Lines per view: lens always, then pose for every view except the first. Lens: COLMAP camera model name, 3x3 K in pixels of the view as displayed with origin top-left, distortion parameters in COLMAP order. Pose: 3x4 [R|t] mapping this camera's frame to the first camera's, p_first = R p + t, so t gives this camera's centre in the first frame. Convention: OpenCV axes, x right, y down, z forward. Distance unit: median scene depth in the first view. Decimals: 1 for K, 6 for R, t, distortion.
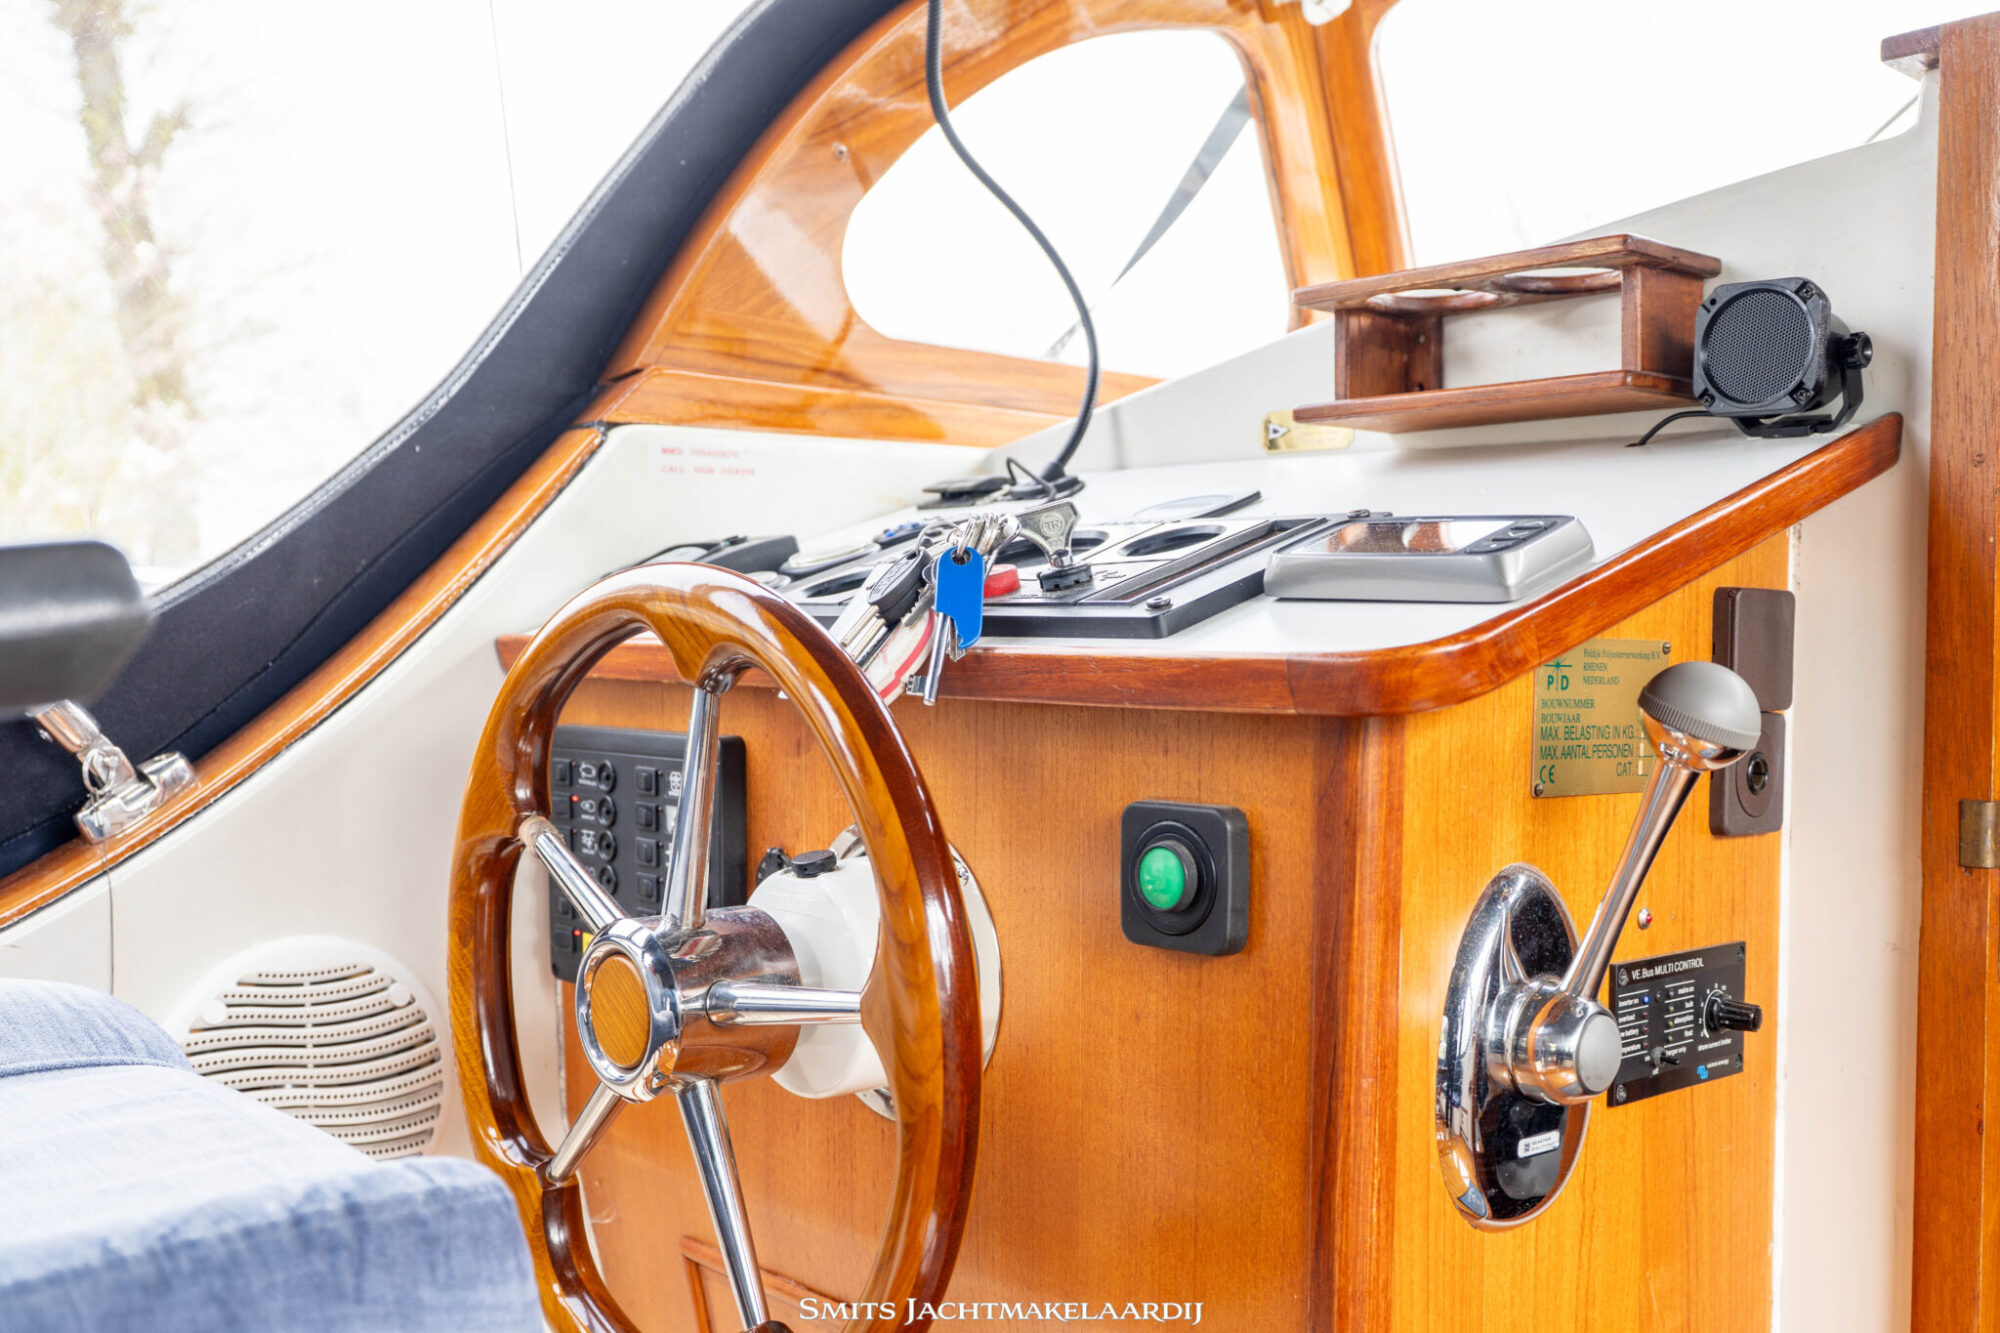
lens RADIAL K [[1992.4, 0, 999.6], [0, 1992.4, 633.1], [0, 0, 1]] dist [0.009128, 0.002658]
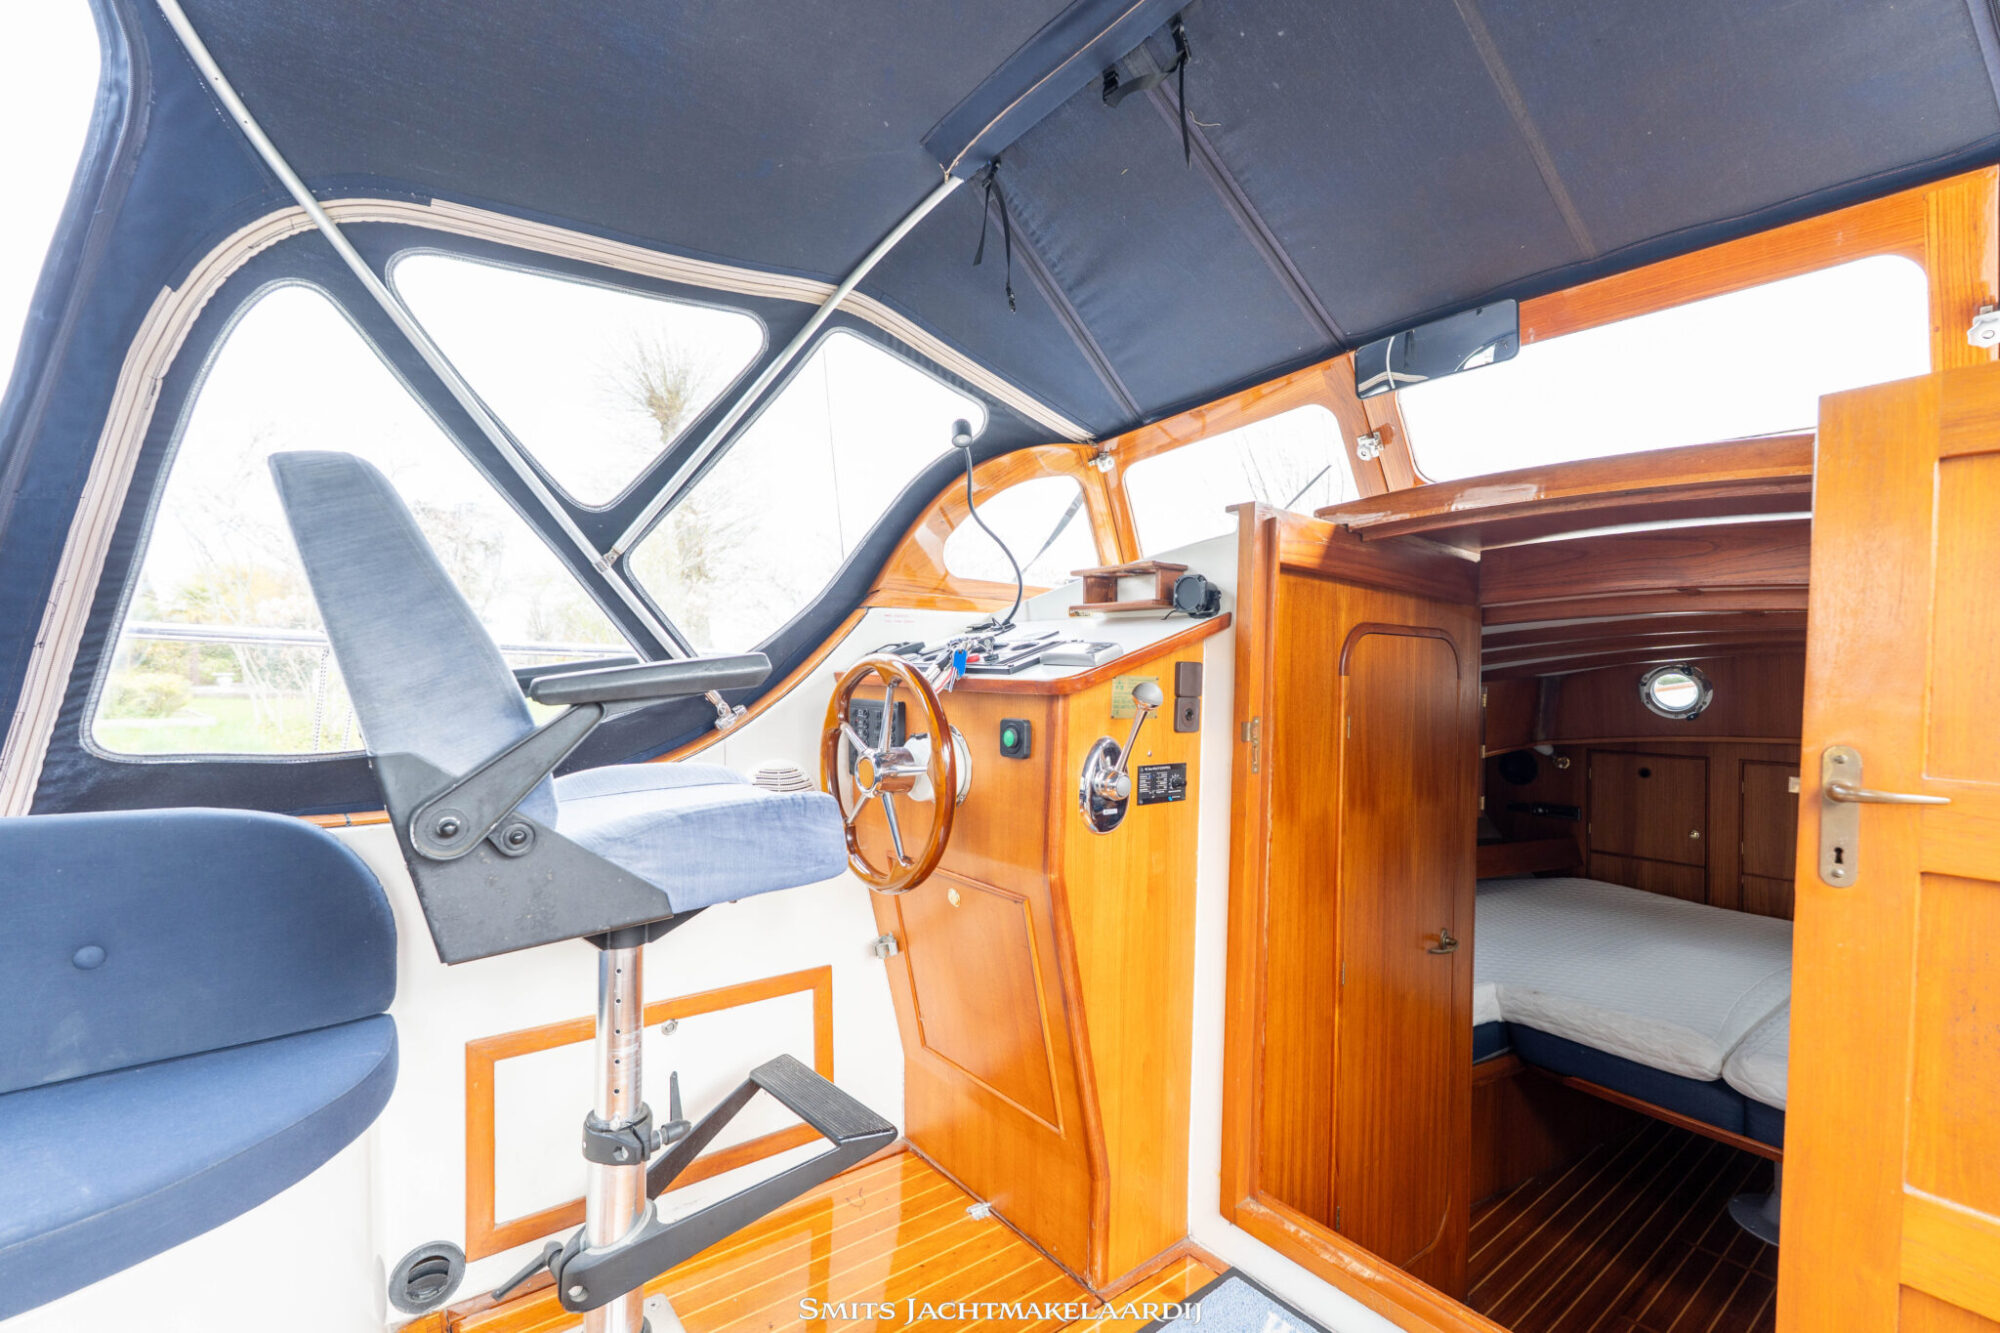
lens RADIAL K [[855.0, 0, 1000.0], [0, 855.0, 666.5], [0, 0, 1]] dist [-0.000091, 0.000024]
pose [[0.998459, 0.009228, -0.054713, 0.130969], [-0.009518, 0.999942, -0.005030, -0.003815], [0.054663, 0.005543, 0.998489, -0.529073]]
